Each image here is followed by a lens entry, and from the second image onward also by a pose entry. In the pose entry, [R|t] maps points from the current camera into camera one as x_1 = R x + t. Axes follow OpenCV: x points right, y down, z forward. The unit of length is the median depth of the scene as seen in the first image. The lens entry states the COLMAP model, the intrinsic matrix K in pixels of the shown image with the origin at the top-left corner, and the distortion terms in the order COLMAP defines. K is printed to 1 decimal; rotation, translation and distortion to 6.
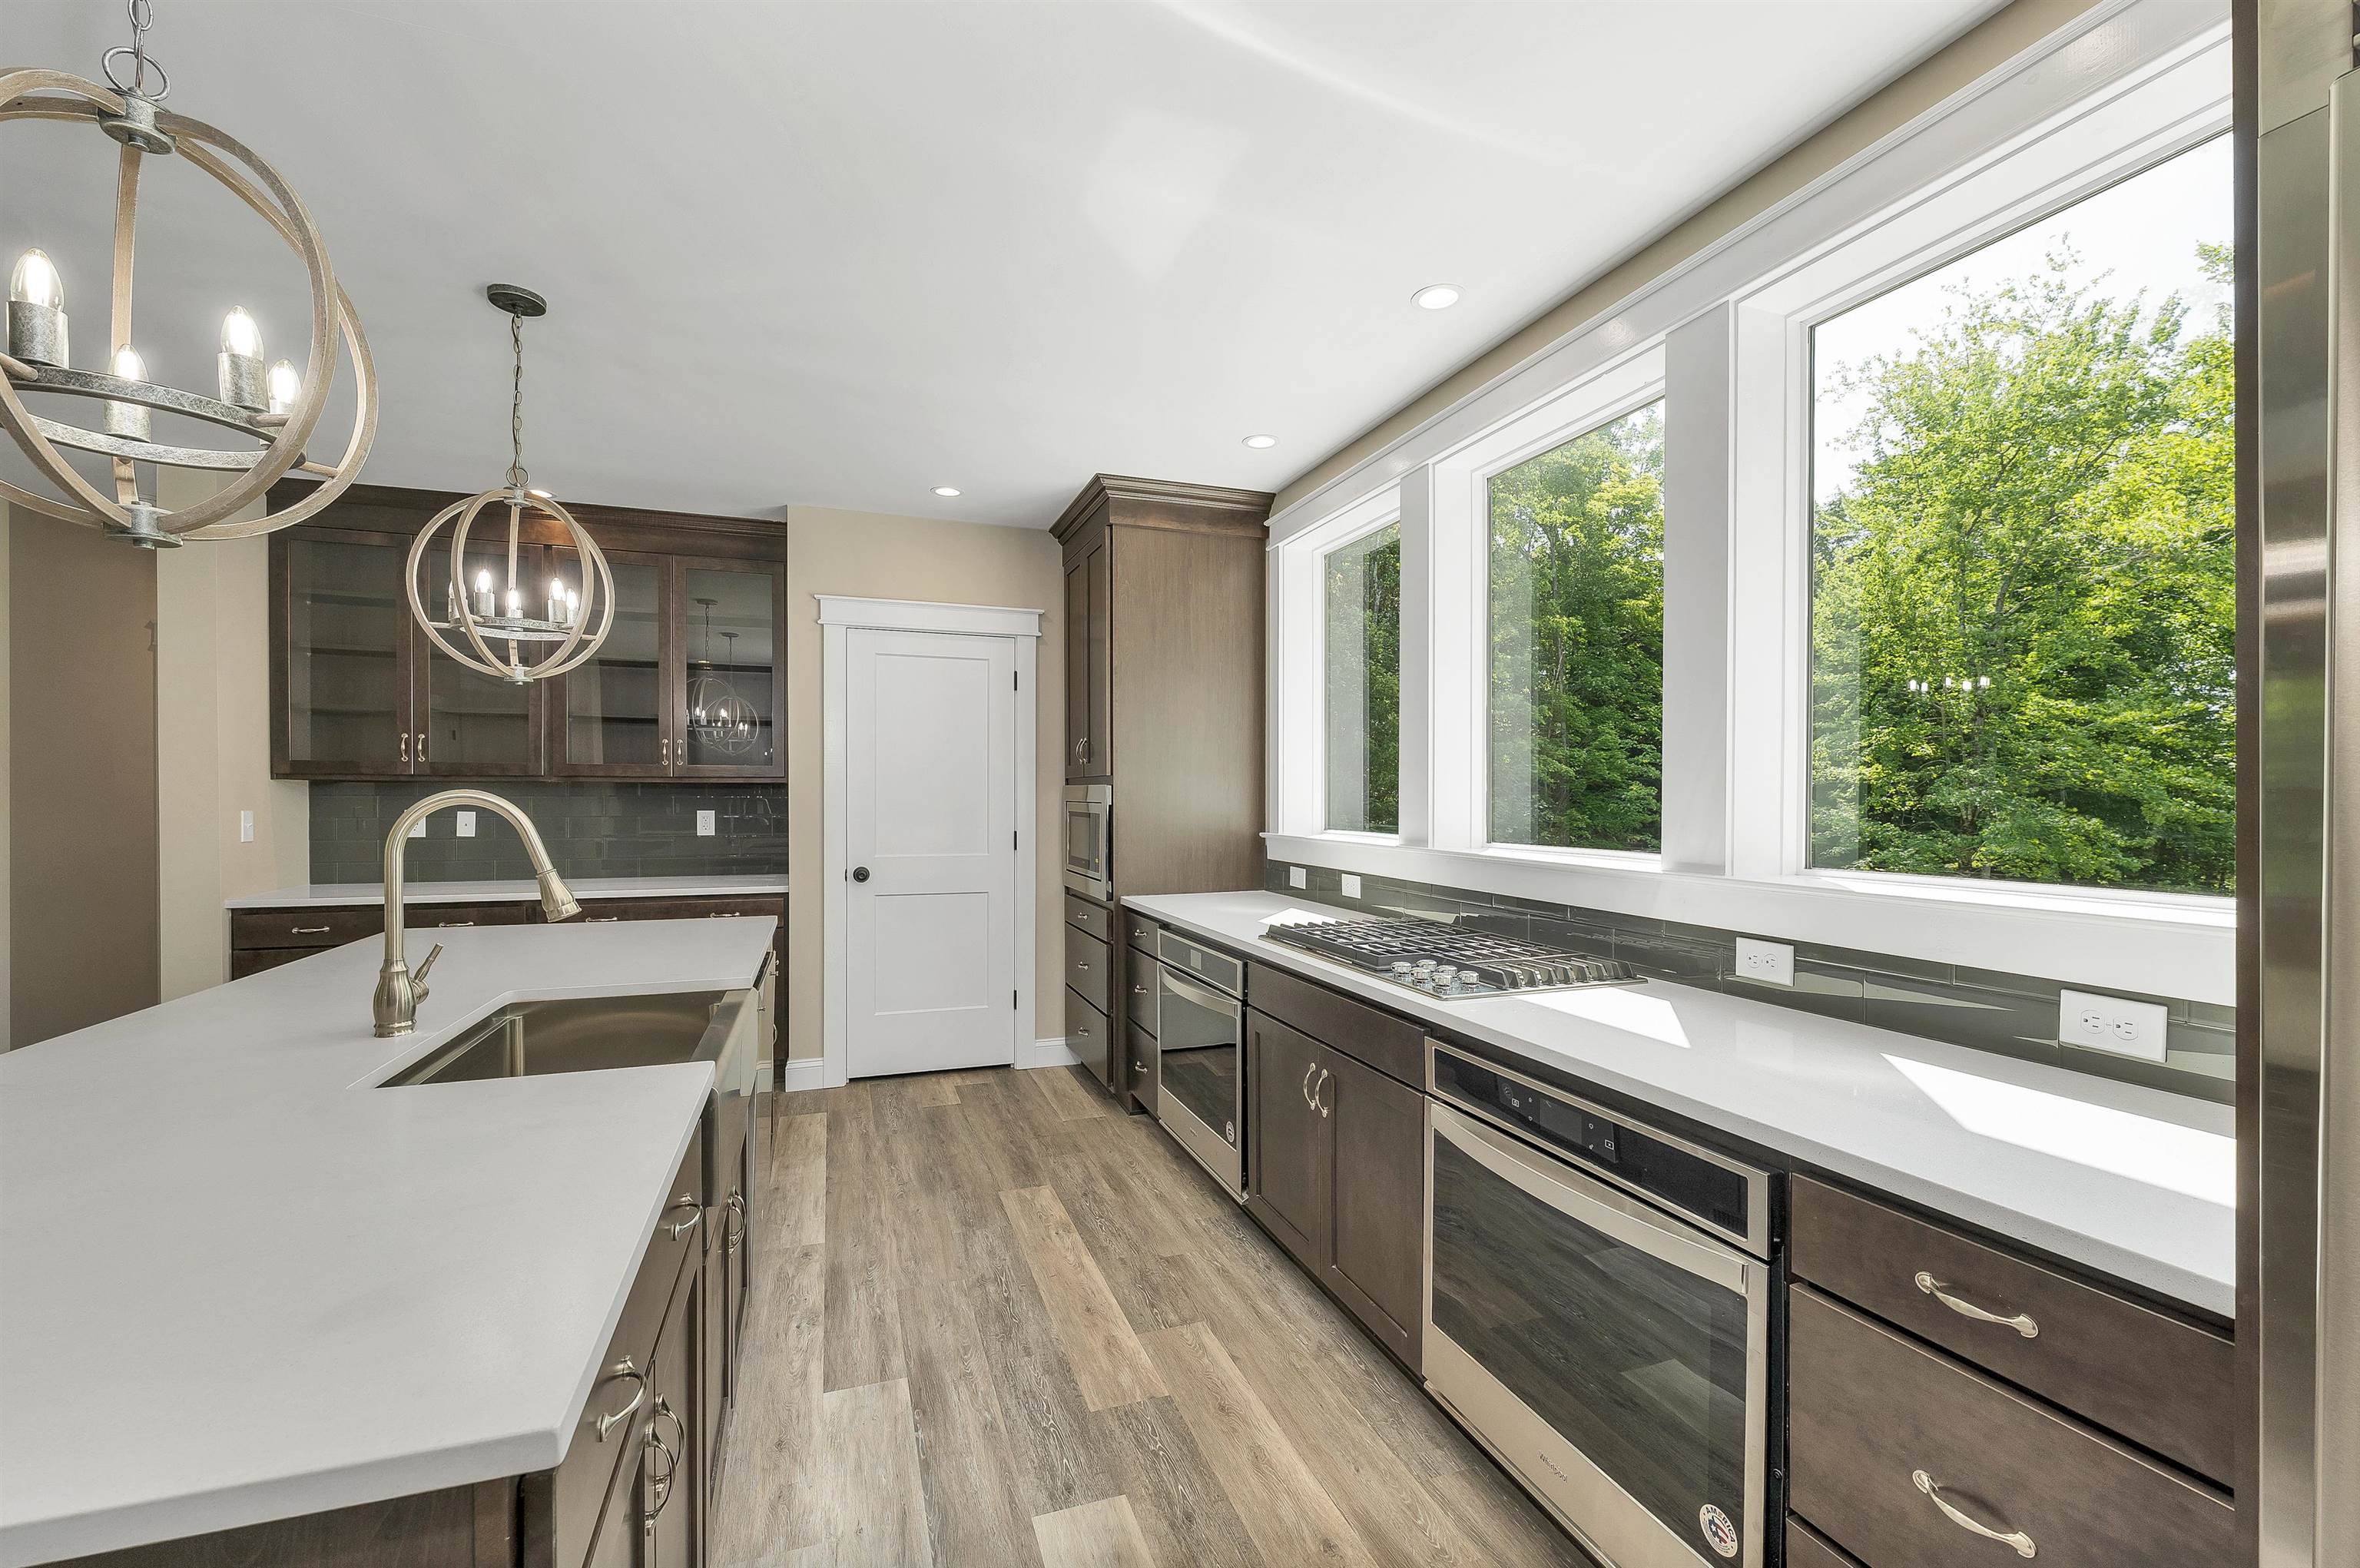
lens RADIAL K [[982.7, 0, 1165.2], [0, 982.7, 797.1], [0, 0, 1]] dist [0.000237, -0.000512]
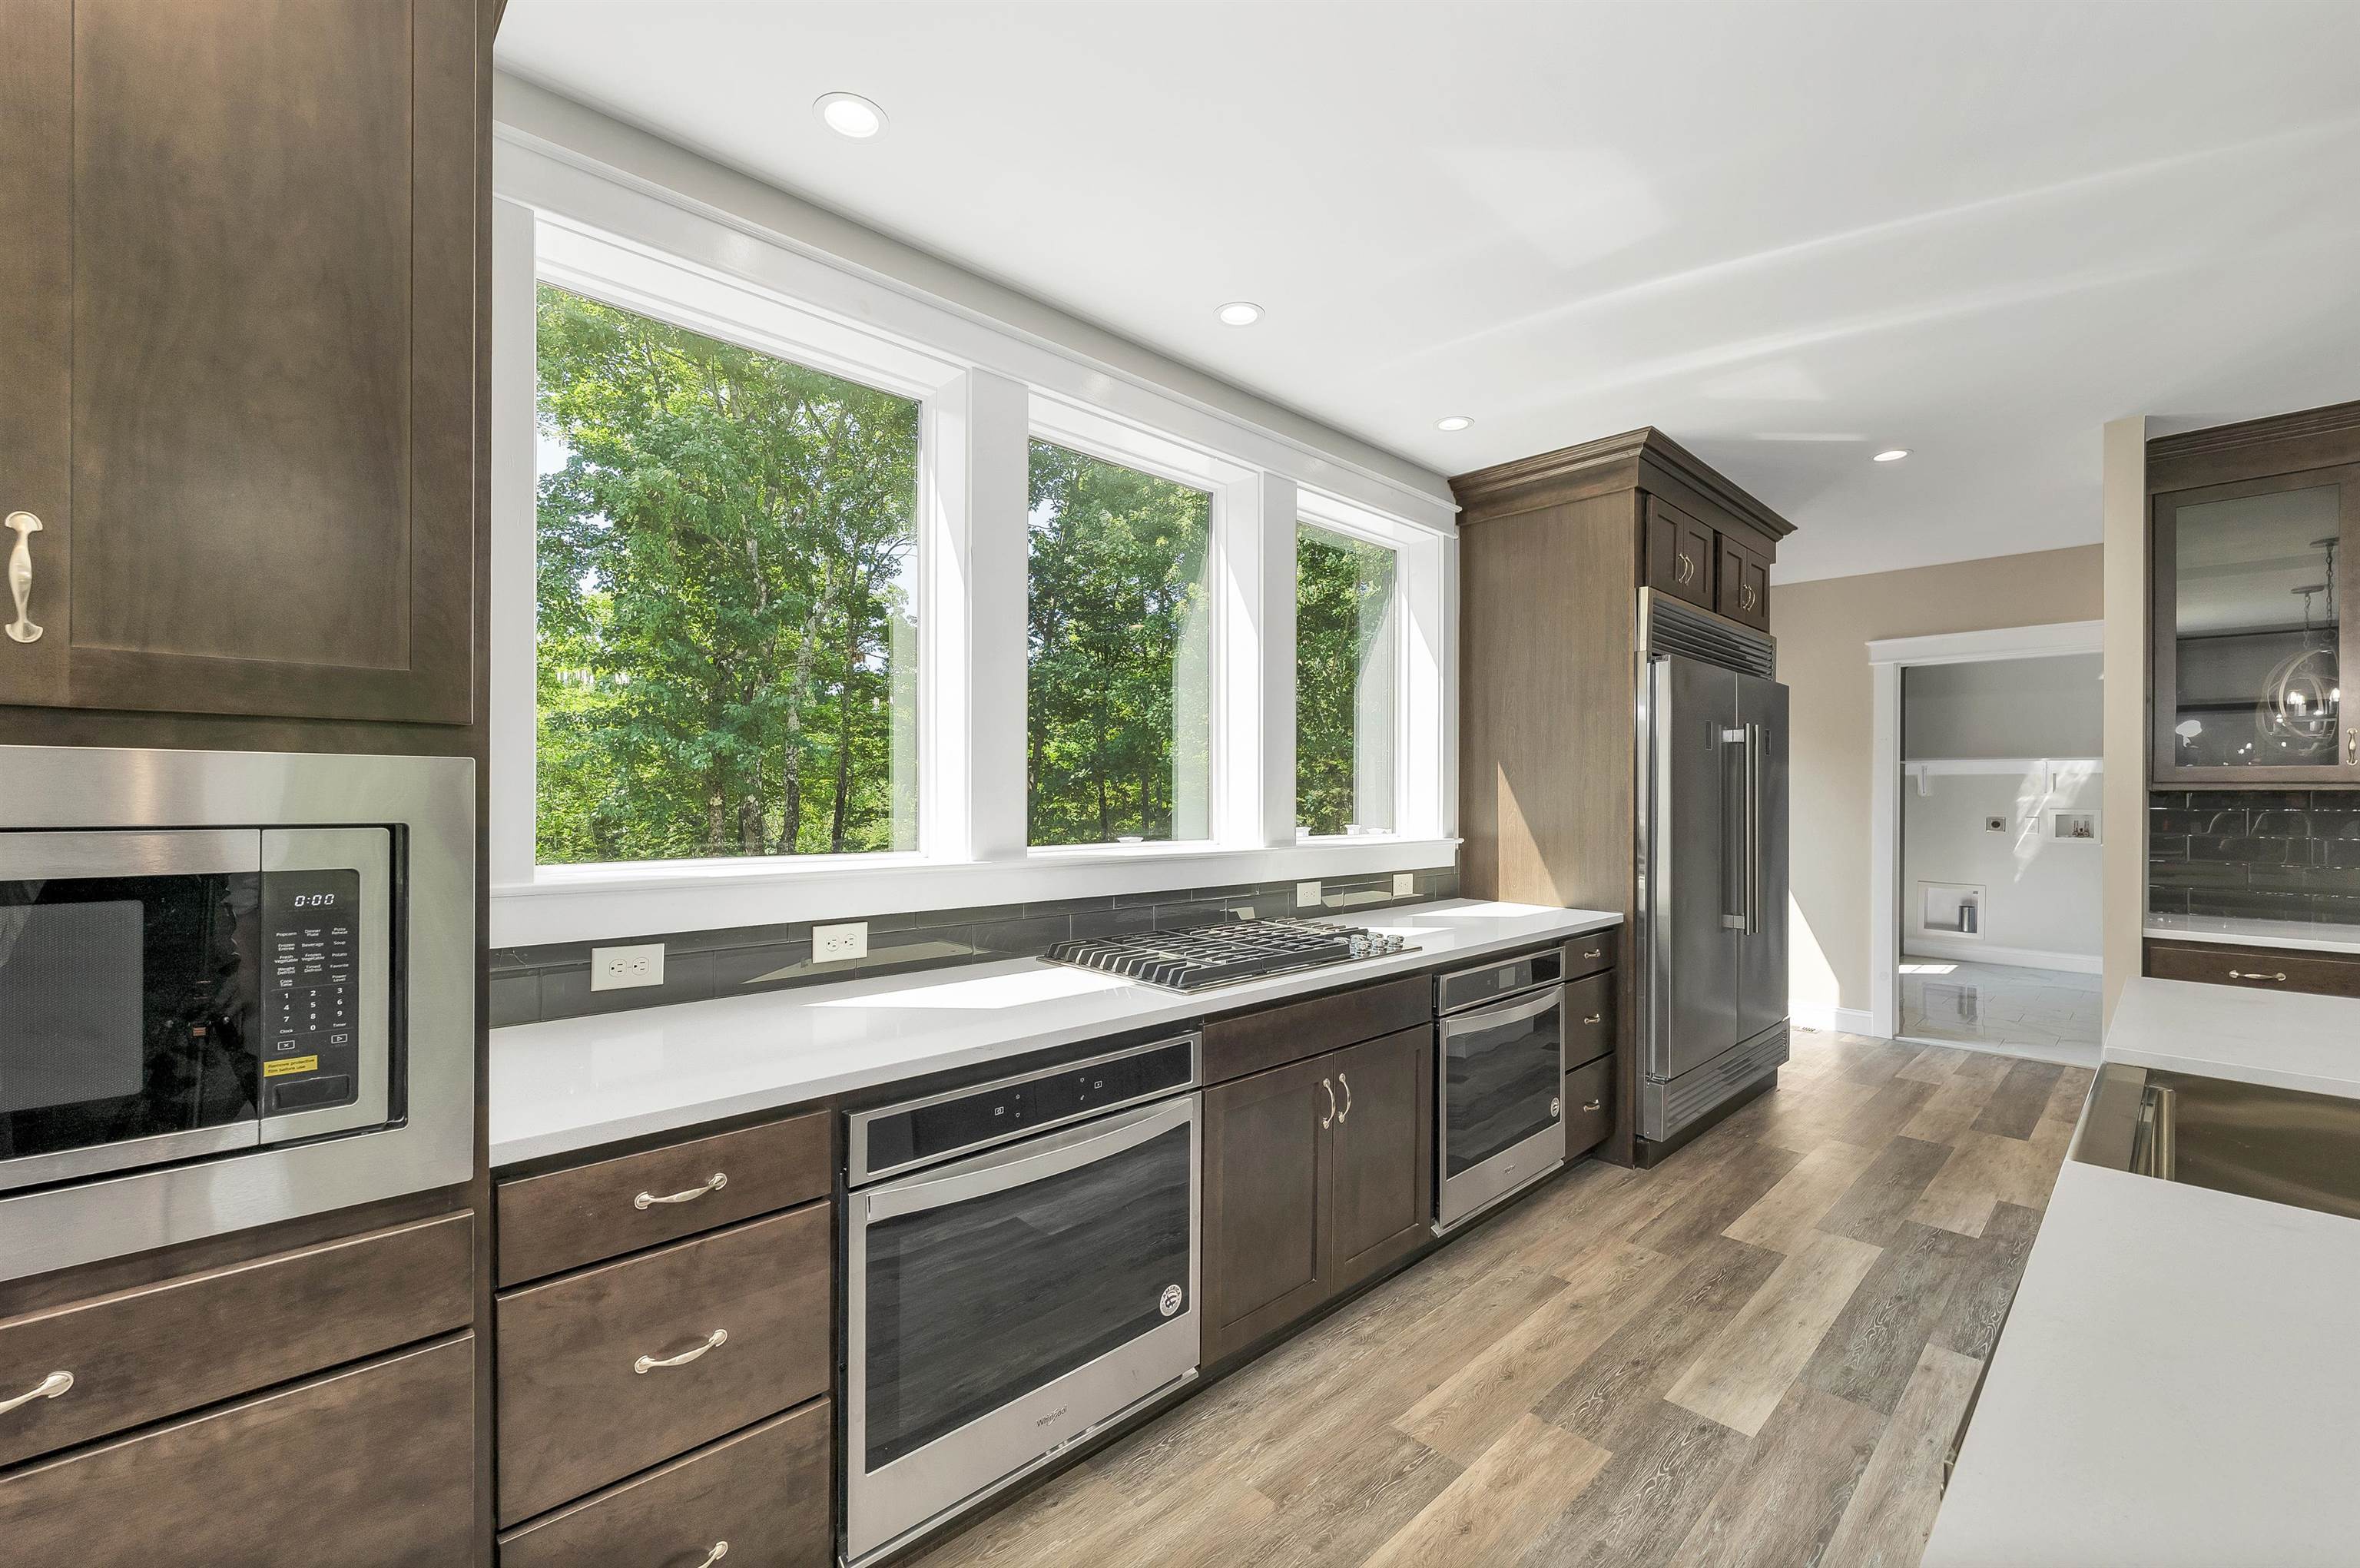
lens RADIAL K [[982.7, 0, 1175.2], [0, 982.7, 790.1], [0, 0, 1]] dist [0.000237, -0.000512]
pose [[-0.424389, -0.000242, 0.905480, -0.737062], [-0.004064, 0.999990, -0.001638, -0.006049], [-0.905471, -0.004375, -0.424386, 1.752656]]
